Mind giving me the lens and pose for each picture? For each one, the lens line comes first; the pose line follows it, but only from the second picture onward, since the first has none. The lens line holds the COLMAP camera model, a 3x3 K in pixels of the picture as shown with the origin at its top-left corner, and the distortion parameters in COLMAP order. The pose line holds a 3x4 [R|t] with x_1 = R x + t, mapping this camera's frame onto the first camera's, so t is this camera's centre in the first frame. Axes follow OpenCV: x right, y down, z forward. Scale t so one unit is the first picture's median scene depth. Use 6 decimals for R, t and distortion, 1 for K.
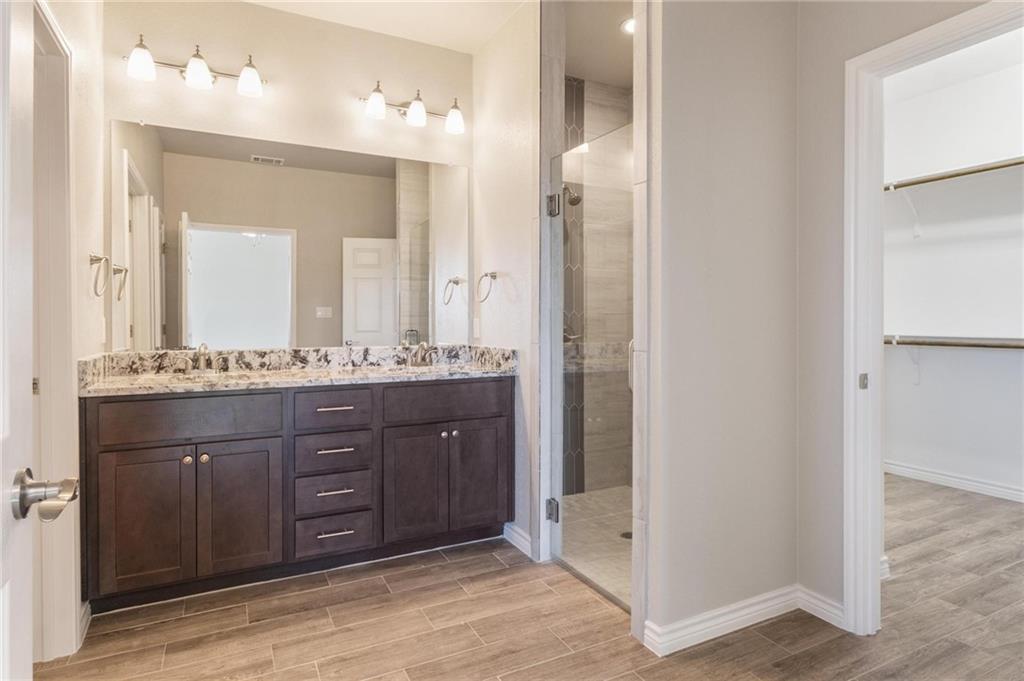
lens RADIAL K [[579.5, 0, 512.0], [0, 579.5, 340.5], [0, 0, 1]] dist [-0.002780, -0.000891]
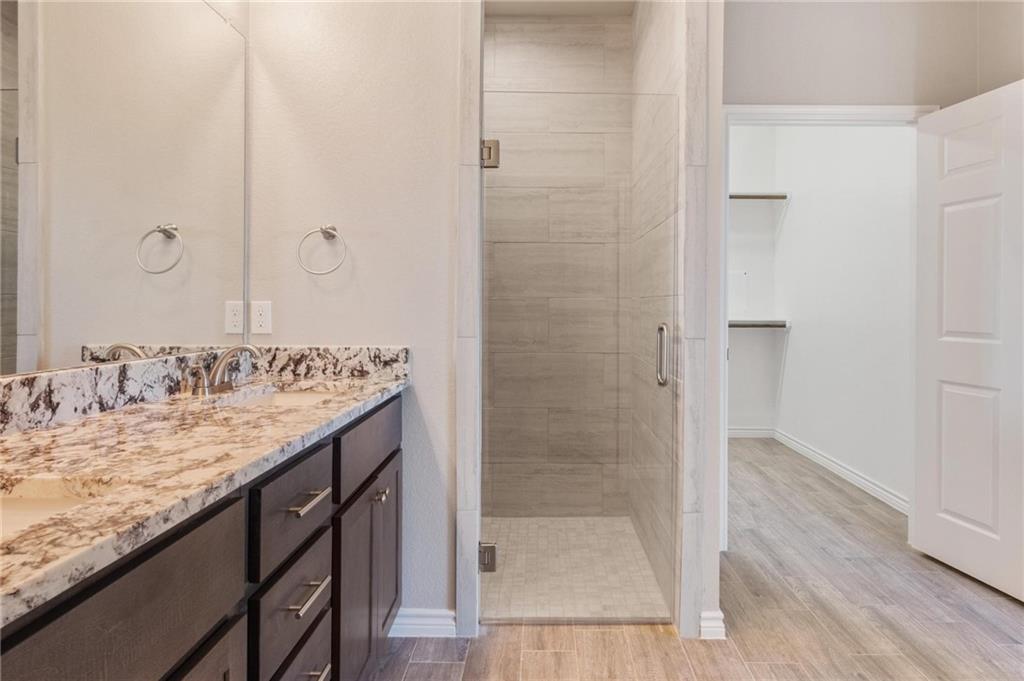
lens RADIAL K [[602.3, 0, 511.6], [0, 602.3, 312.2], [0, 0, 1]] dist [-0.001604, -0.000561]
pose [[0.445142, -0.005062, 0.895445, -0.544550], [0.023916, 0.999695, -0.006238, -0.017834], [-0.895140, 0.024193, 0.445128, 0.544478]]
